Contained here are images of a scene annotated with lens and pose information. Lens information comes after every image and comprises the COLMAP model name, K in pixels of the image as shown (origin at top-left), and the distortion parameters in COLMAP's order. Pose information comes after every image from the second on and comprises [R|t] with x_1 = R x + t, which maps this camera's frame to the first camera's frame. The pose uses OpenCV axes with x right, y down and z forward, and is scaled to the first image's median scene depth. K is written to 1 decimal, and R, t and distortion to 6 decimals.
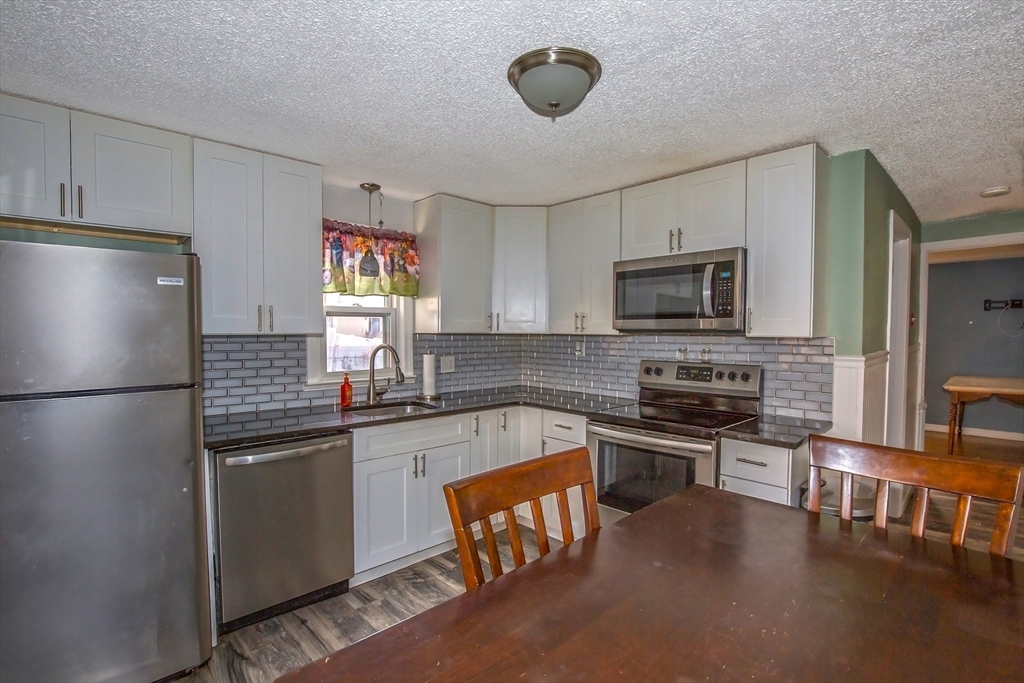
lens RADIAL K [[474.7, 0, 511.6], [0, 474.7, 345.1], [0, 0, 1]] dist [-0.033876, 0.006783]
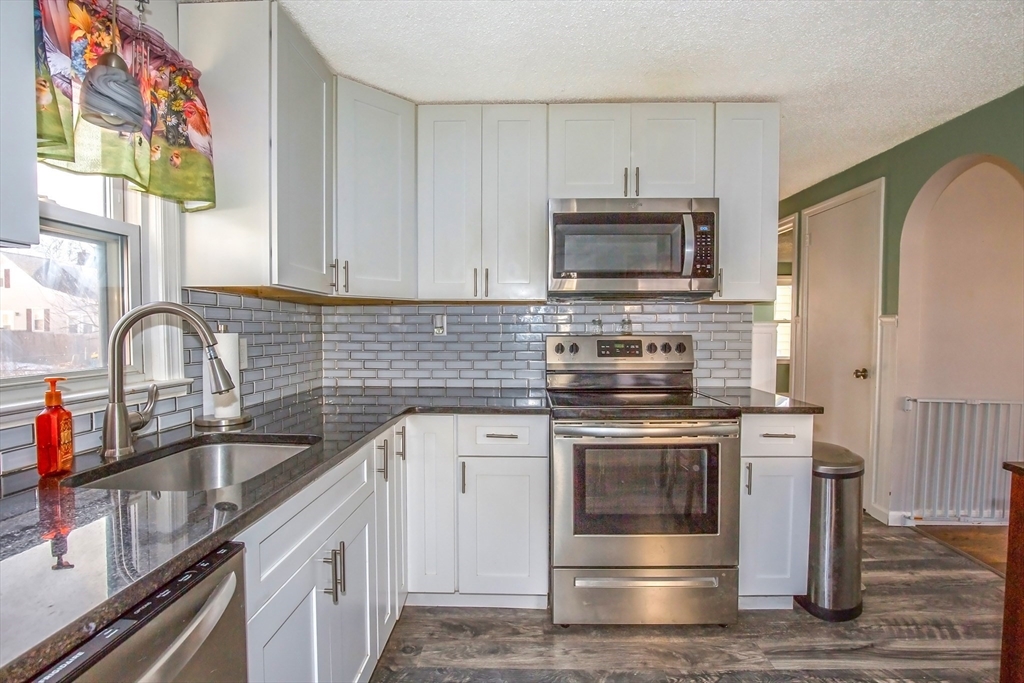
lens RADIAL K [[485.2, 0, 515.4], [0, 485.2, 346.3], [0, 0, 1]] dist [-0.033188, 0.000957]
pose [[0.708006, -0.028776, 0.705619, -0.352443], [0.023750, 0.999575, 0.016934, 0.037080], [-0.705807, 0.004769, 0.708389, 0.512934]]
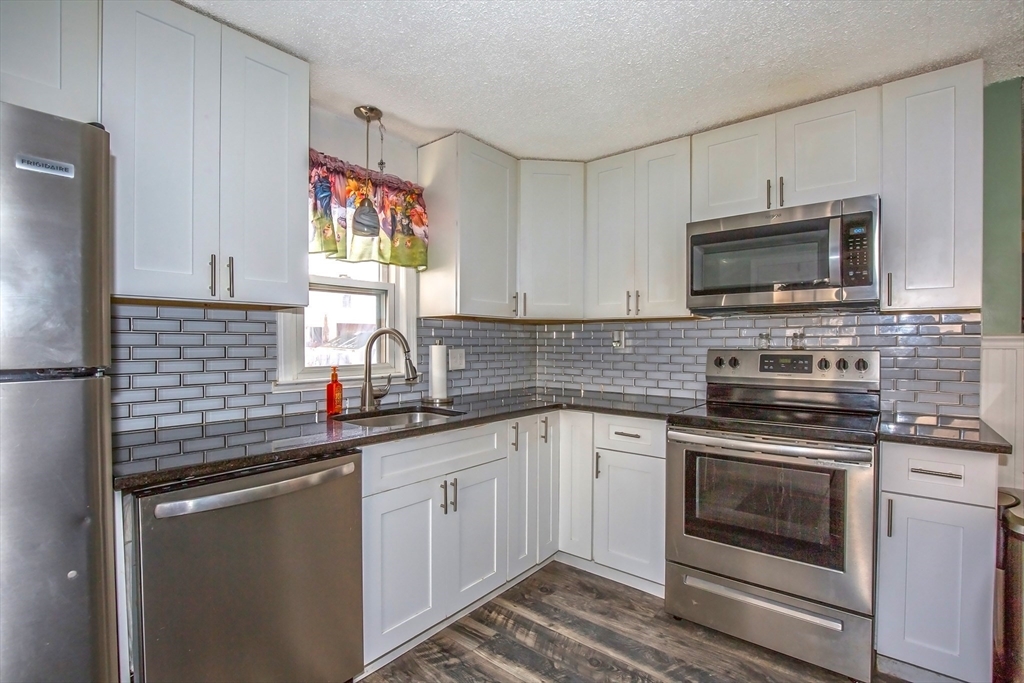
lens RADIAL K [[472.1, 0, 513.5], [0, 472.1, 345.7], [0, 0, 1]] dist [-0.037735, 0.006854]
pose [[0.992486, -0.004208, 0.122288, -0.168476], [0.006927, 0.999738, -0.021814, 0.043752], [-0.122164, 0.022497, 0.992255, 0.264811]]
